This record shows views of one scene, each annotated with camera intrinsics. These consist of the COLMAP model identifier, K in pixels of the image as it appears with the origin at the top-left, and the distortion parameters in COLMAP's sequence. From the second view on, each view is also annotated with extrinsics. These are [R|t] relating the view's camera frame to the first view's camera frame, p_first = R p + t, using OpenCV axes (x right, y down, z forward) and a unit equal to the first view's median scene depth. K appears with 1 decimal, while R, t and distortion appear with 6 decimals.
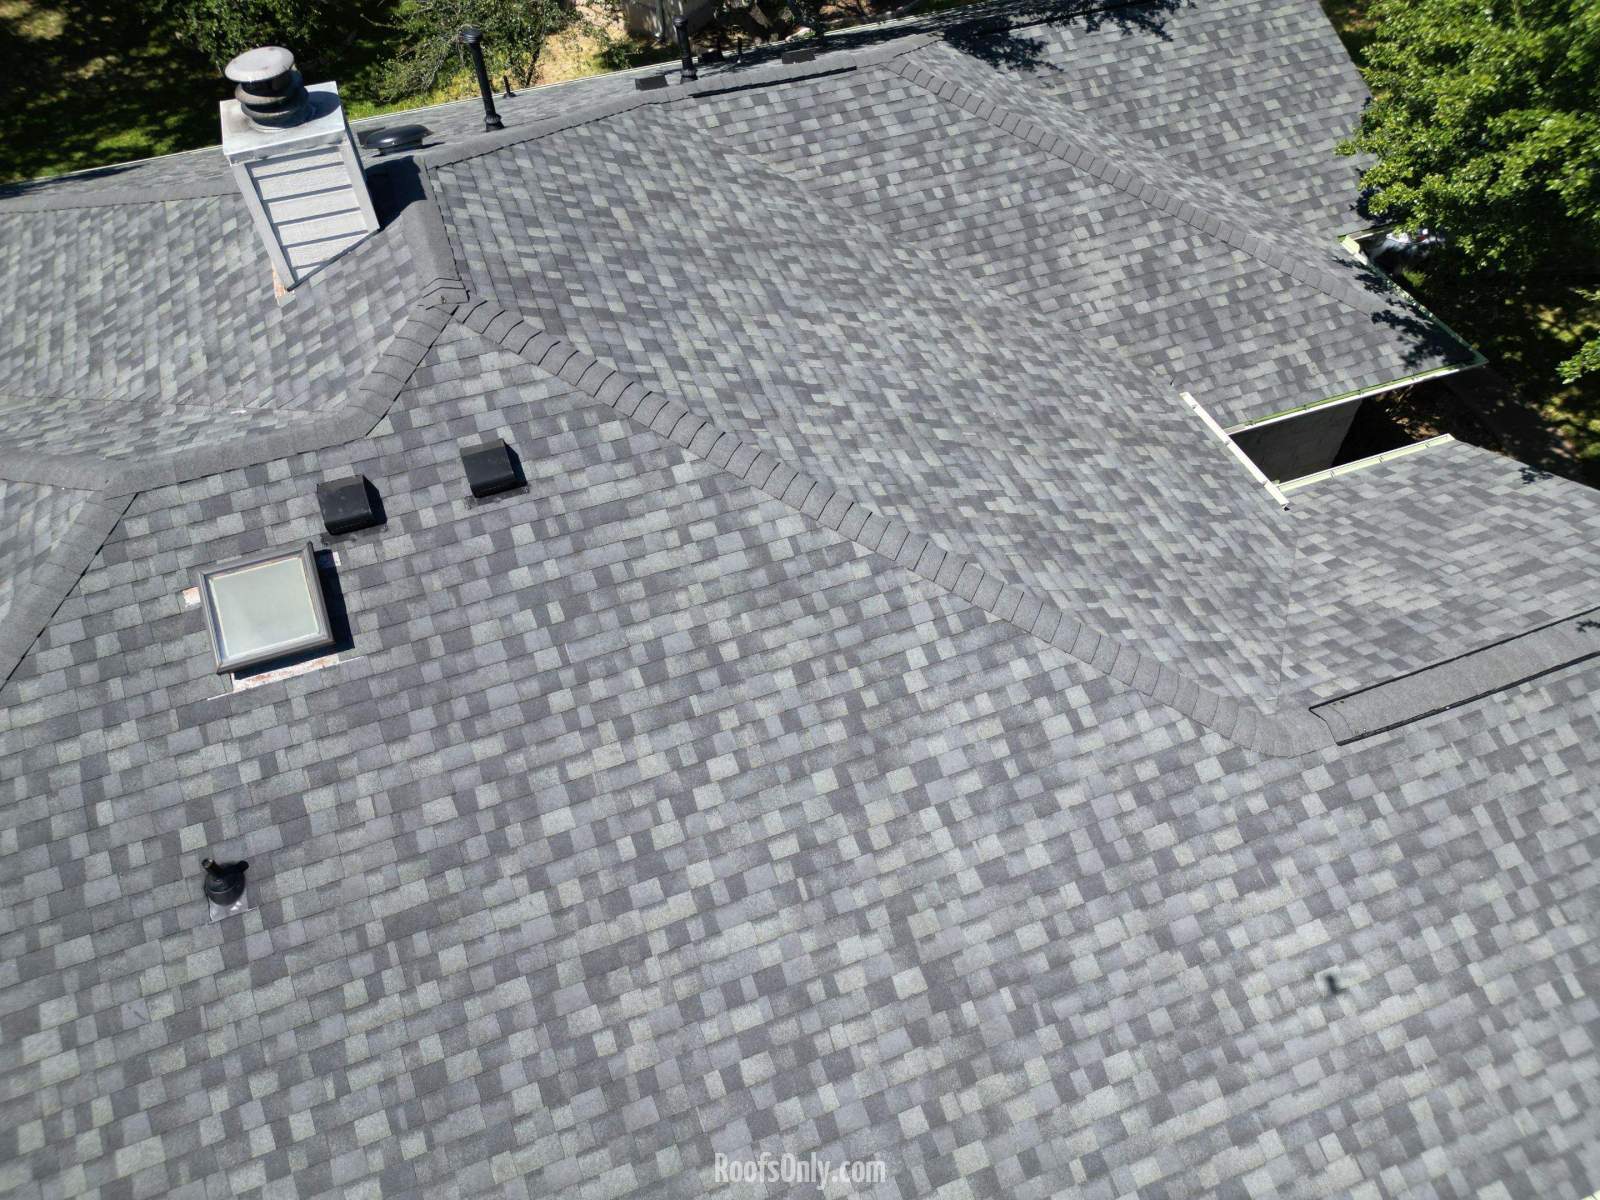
lens RADIAL K [[1122.1, 0, 795.2], [0, 1122.1, 601.3], [0, 0, 1]] dist [0.072727, -0.072322]
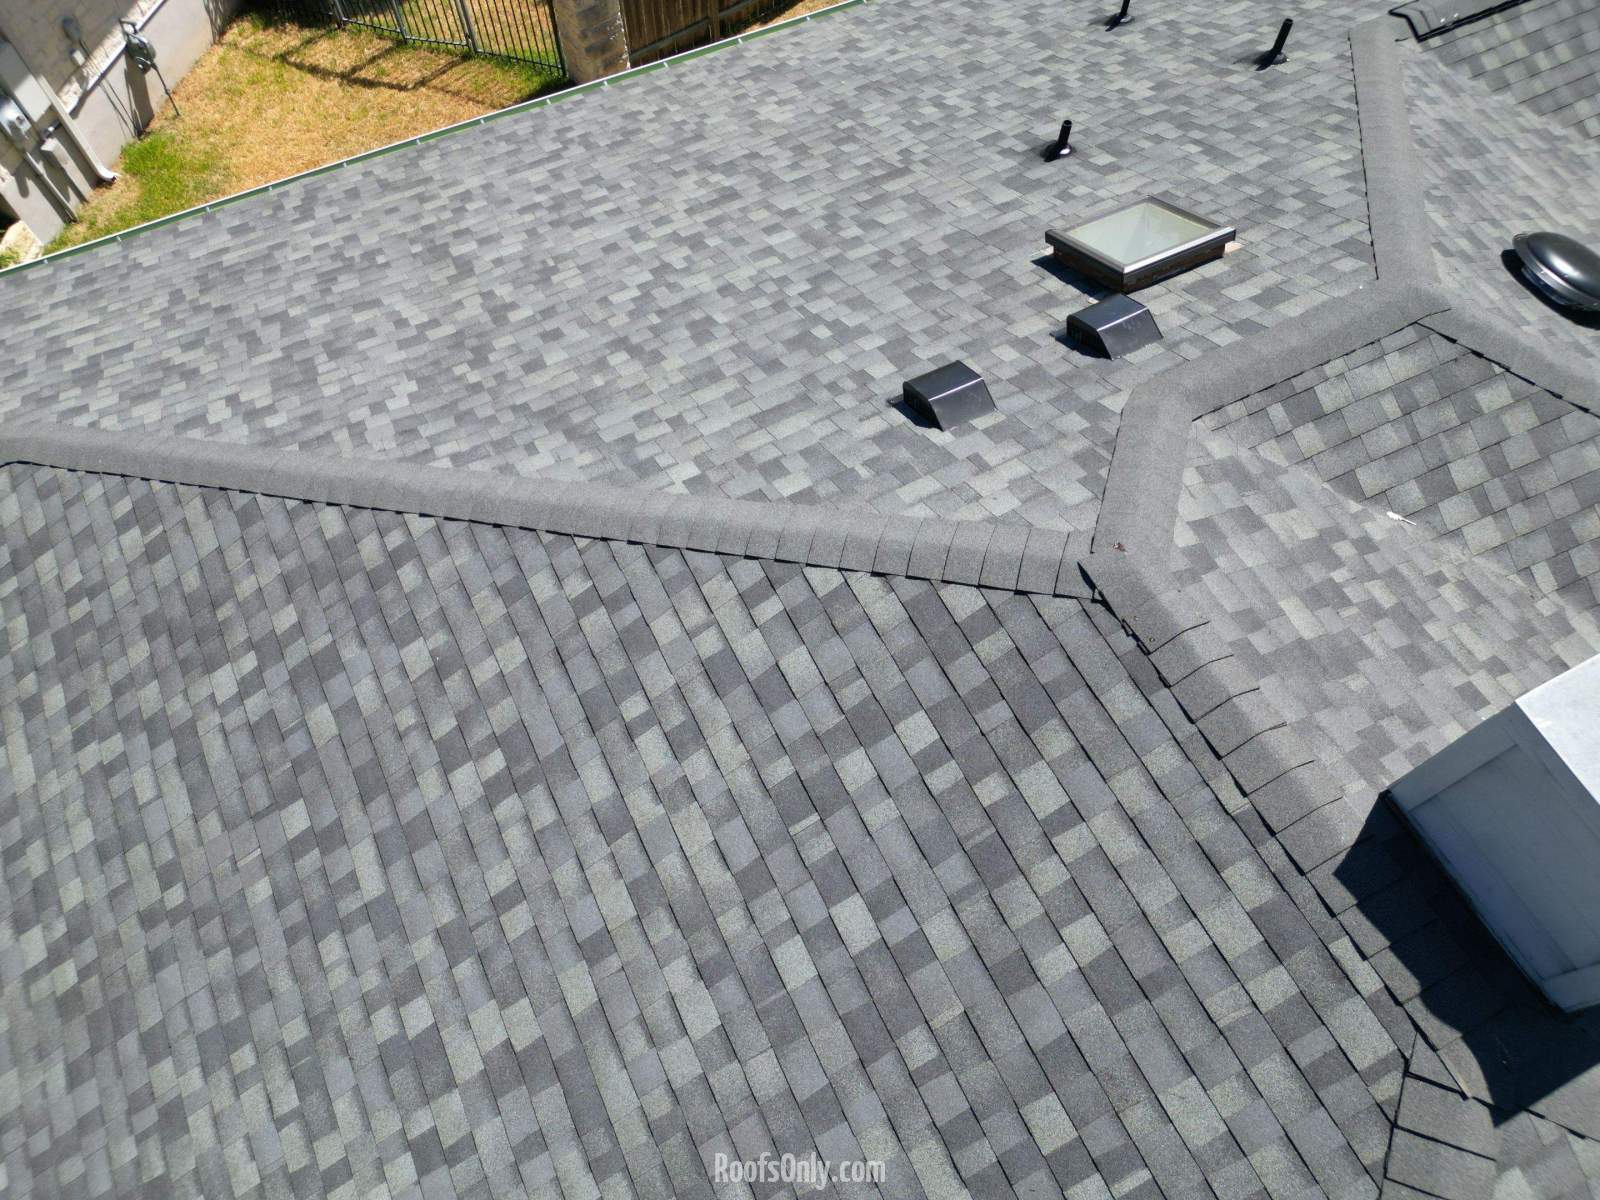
lens RADIAL K [[1122.1, 0, 795.2], [0, 1122.1, 601.3], [0, 0, 1]] dist [0.072727, -0.072322]
pose [[-0.993696, 0.104326, -0.041037, -0.139697], [-0.077216, -0.371540, 0.925200, -0.833831], [0.081275, 0.922537, 0.377254, 0.872616]]
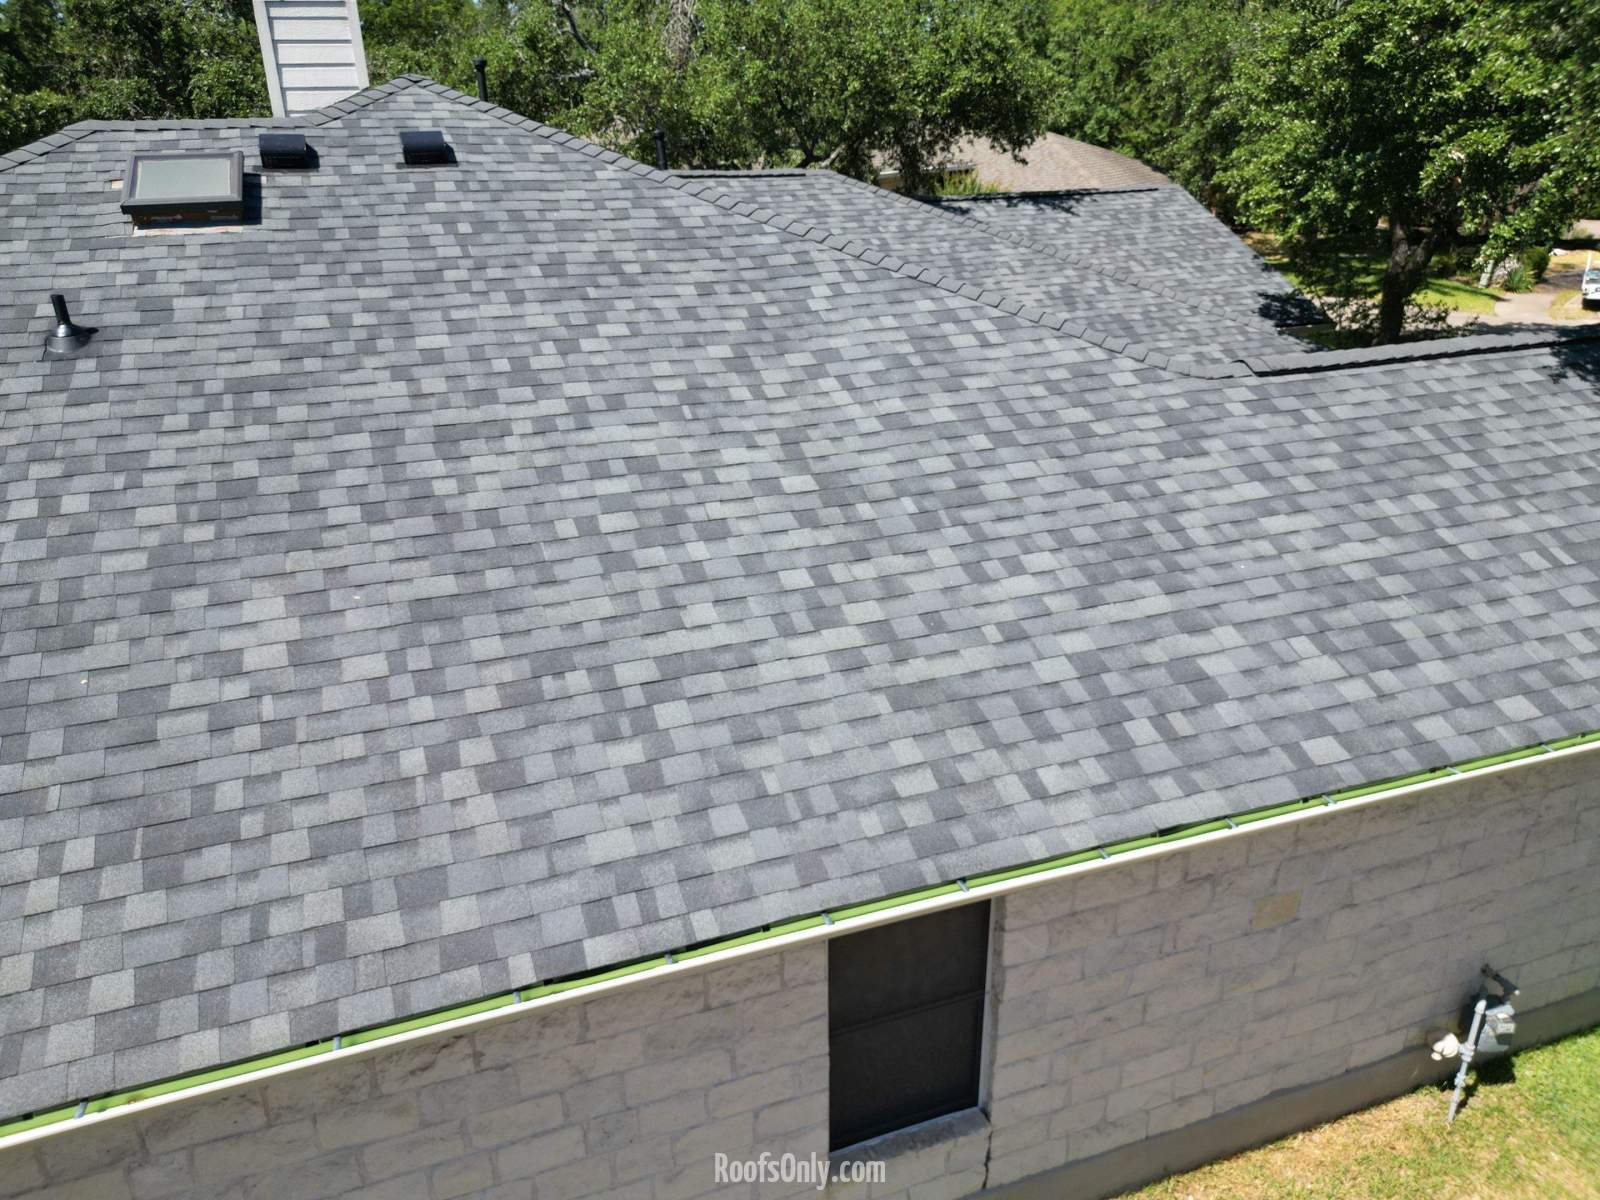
lens RADIAL K [[1127.1, 0, 795.4], [0, 1127.1, 602.3], [0, 0, 1]] dist [0.065210, -0.076823]
pose [[0.999879, 0.009552, -0.012287, 0.104101], [-0.014018, 0.895666, -0.444507, 0.772758], [0.006760, 0.444626, 0.895691, 0.228740]]
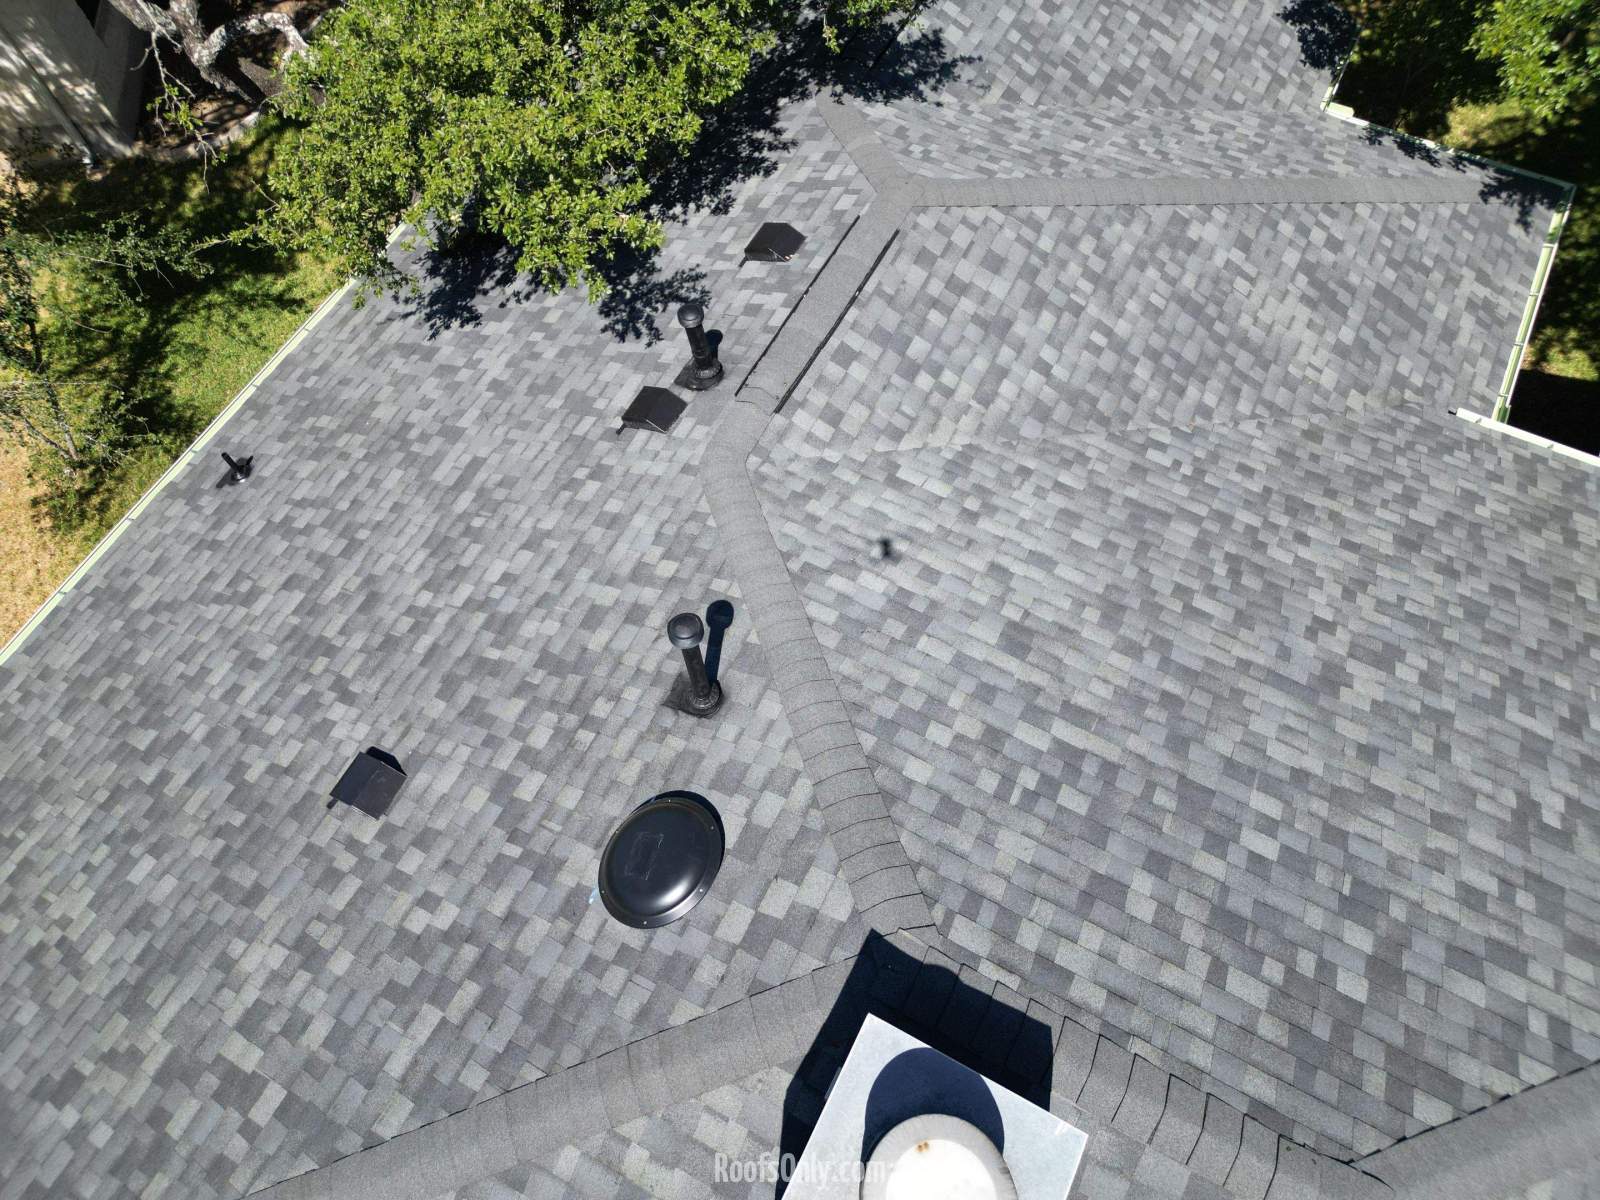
lens RADIAL K [[1122.1, 0, 795.2], [0, 1122.1, 601.3], [0, 0, 1]] dist [0.072727, -0.072322]
pose [[0.743251, -0.590624, 0.314231, -0.554654], [0.516509, 0.805110, 0.291574, -0.875660], [-0.425202, -0.054410, 0.903462, 0.698067]]
